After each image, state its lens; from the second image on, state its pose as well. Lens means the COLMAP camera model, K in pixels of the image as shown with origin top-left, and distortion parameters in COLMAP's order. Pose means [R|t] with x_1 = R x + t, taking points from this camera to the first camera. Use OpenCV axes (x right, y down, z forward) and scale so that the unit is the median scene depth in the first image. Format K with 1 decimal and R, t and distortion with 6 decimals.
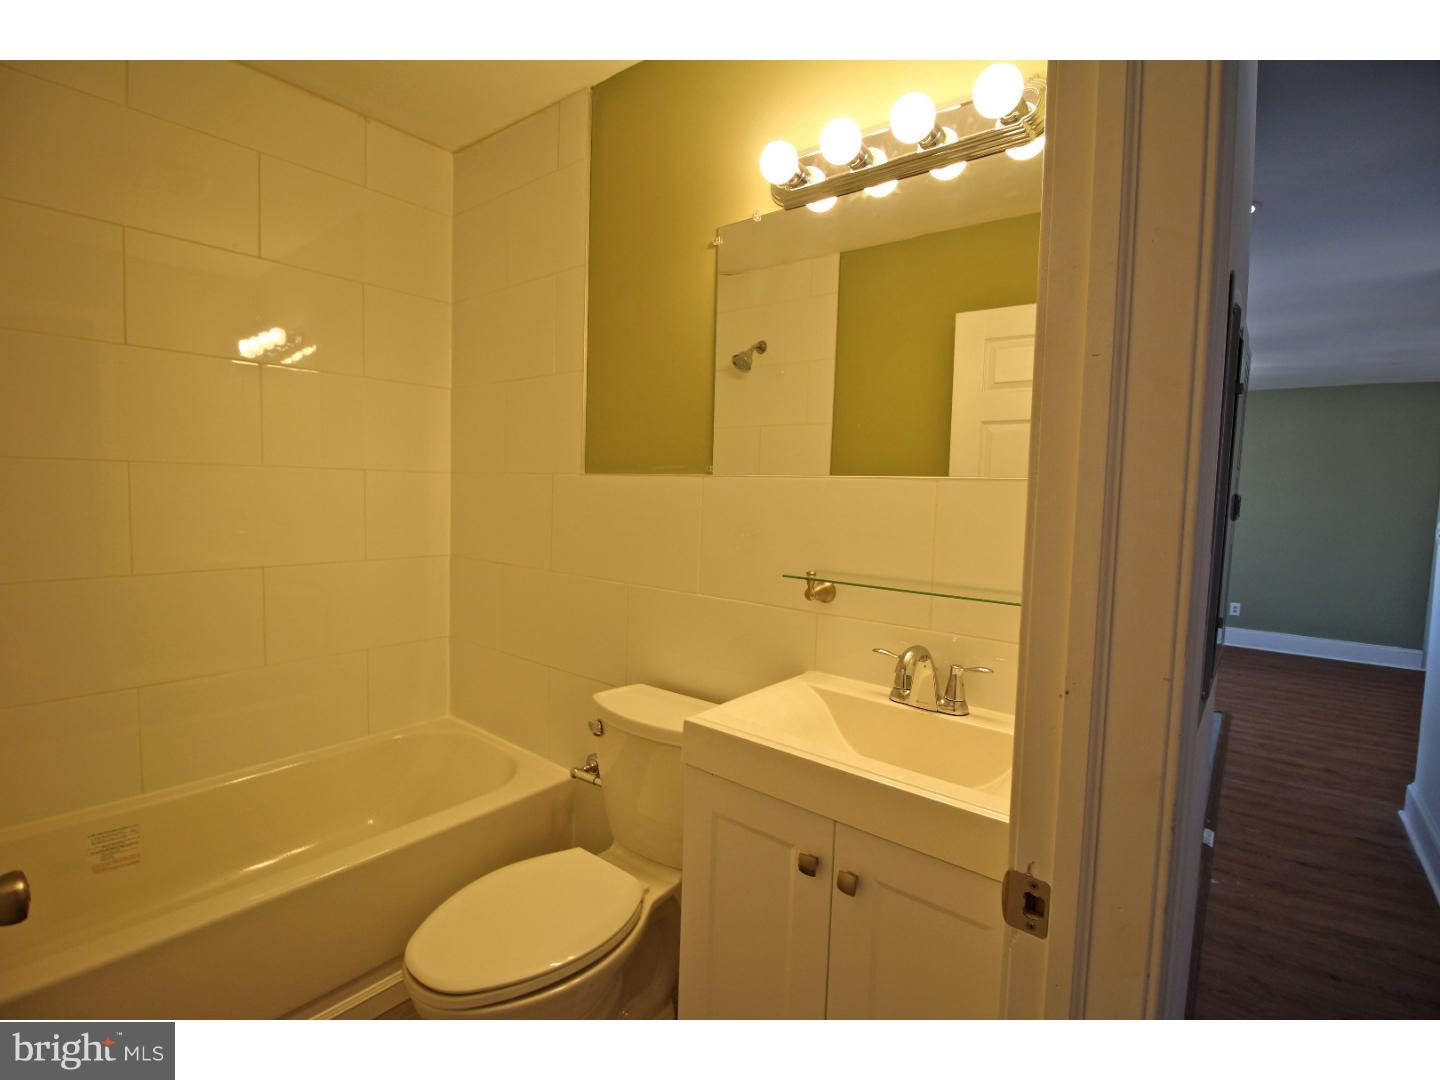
lens RADIAL K [[669.3, 0, 721.3], [0, 669.3, 535.3], [0, 0, 1]] dist [0.002615, -0.013502]
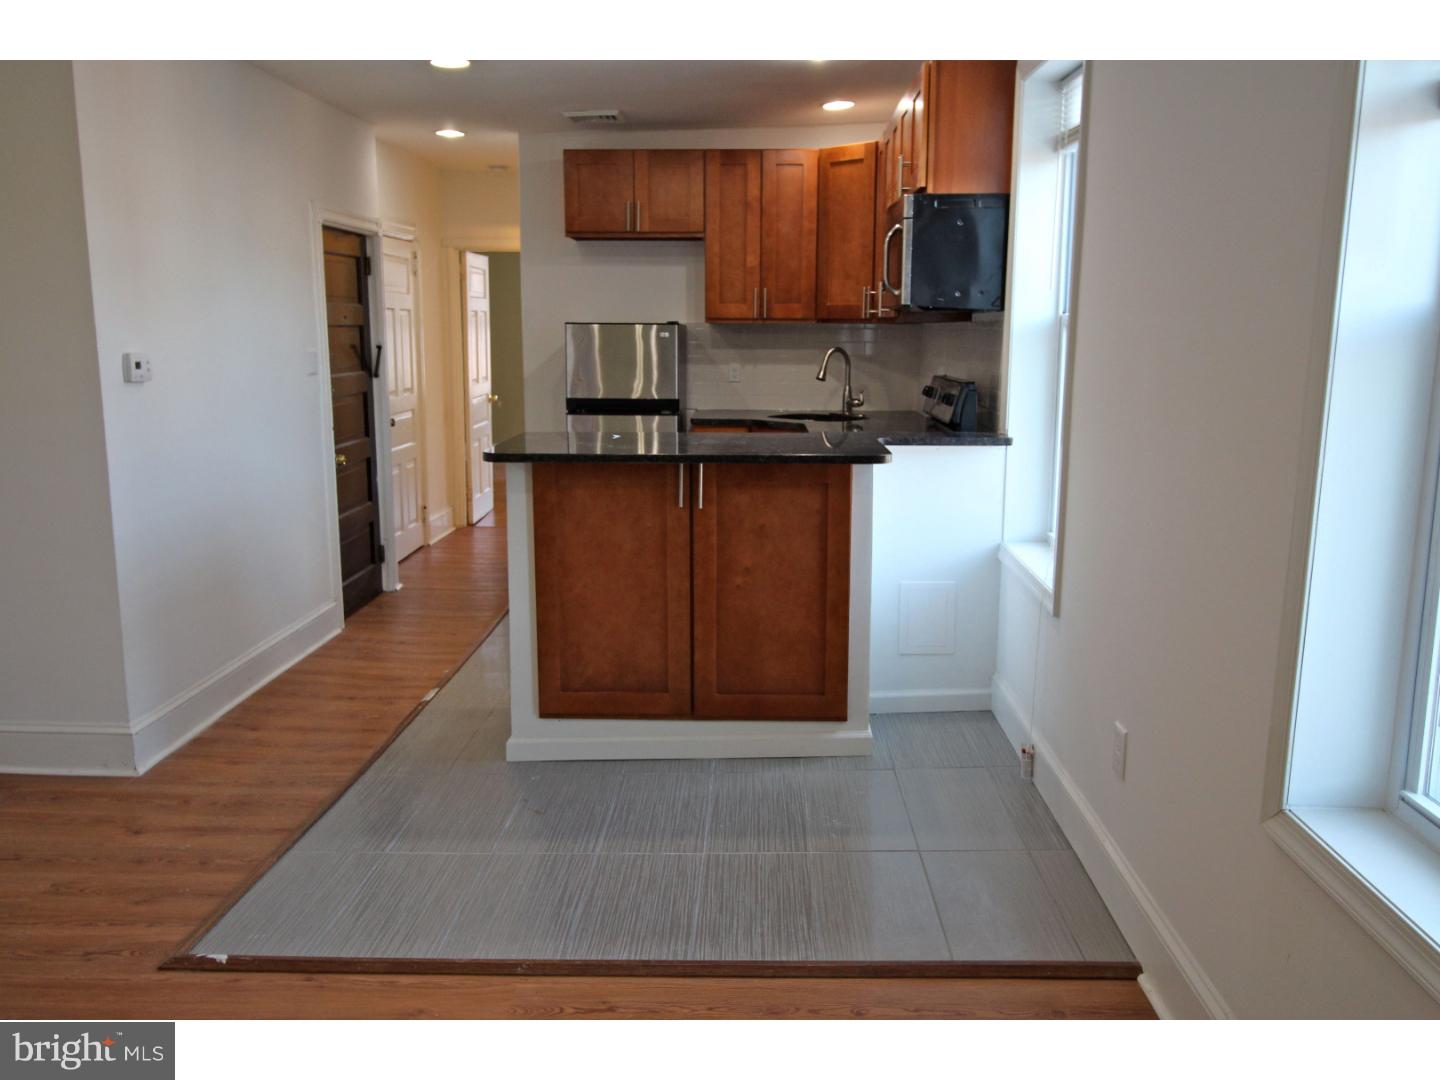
lens RADIAL K [[1139.4, 0, 721.2], [0, 1139.4, 530.5], [0, 0, 1]] dist [0.008755, 0.003589]
pose [[-0.803101, 0.074974, -0.591107, 1.102118], [-0.063915, 0.975488, 0.210564, -0.119366], [0.592404, 0.206885, -0.778624, 2.024603]]
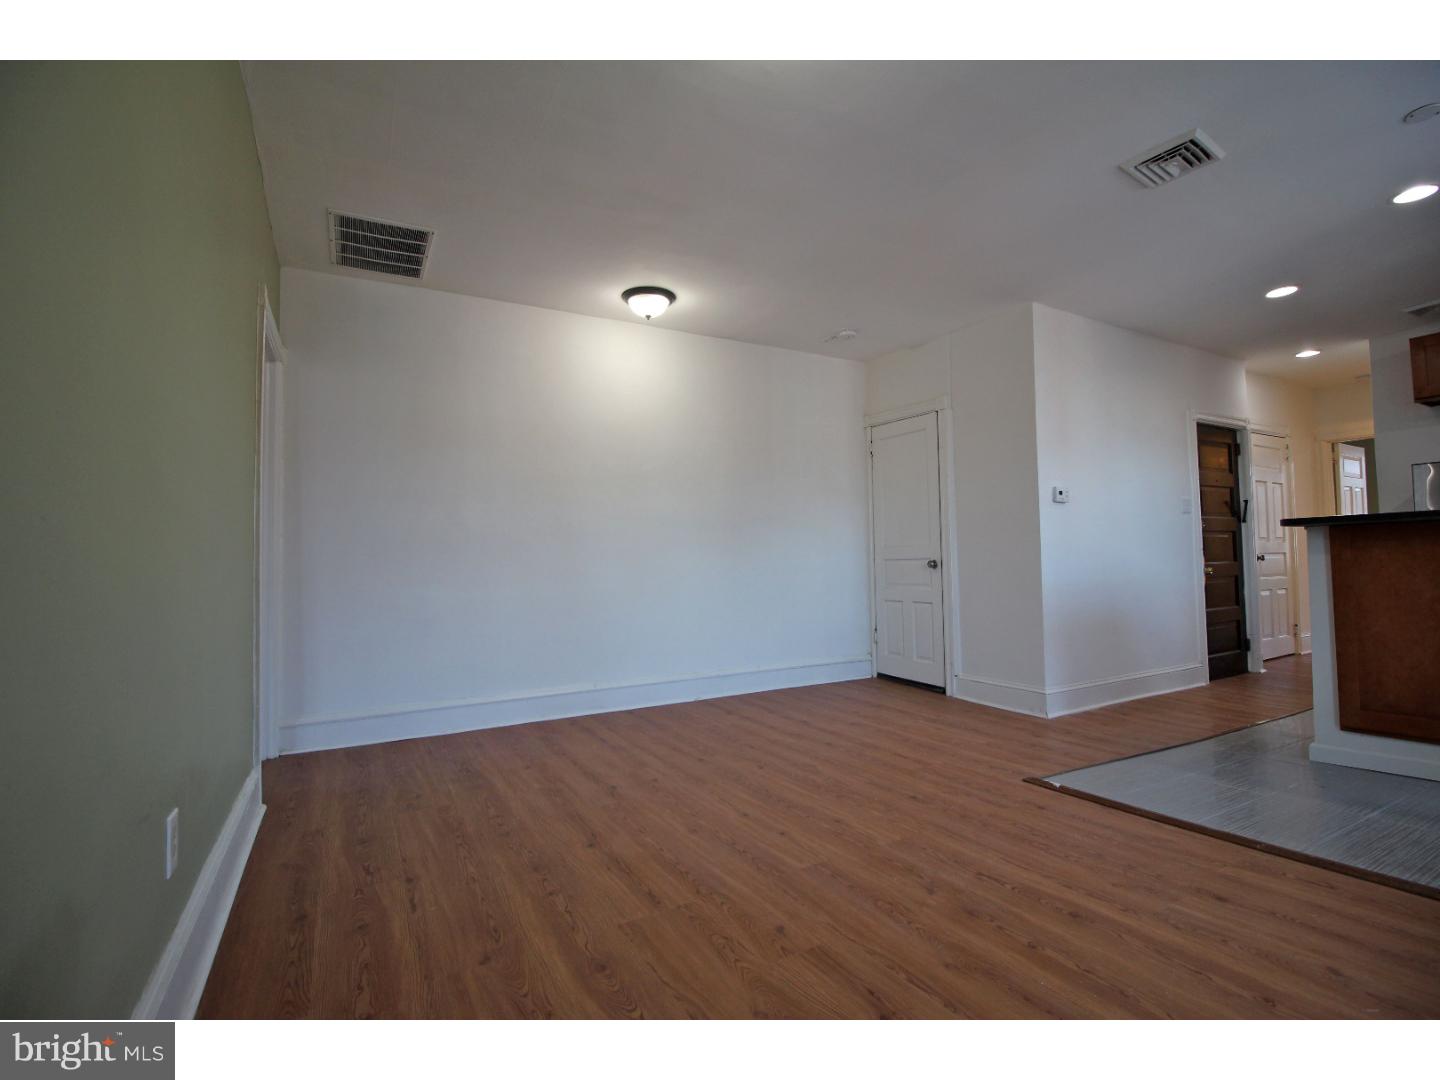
lens RADIAL K [[669.3, 0, 721.3], [0, 669.3, 535.3], [0, 0, 1]] dist [0.002615, -0.013502]
pose [[-0.928424, 0.006319, 0.371469, 1.012440], [0.017810, 0.999463, 0.027513, 0.022698], [-0.371096, 0.032159, -0.928037, 2.145170]]
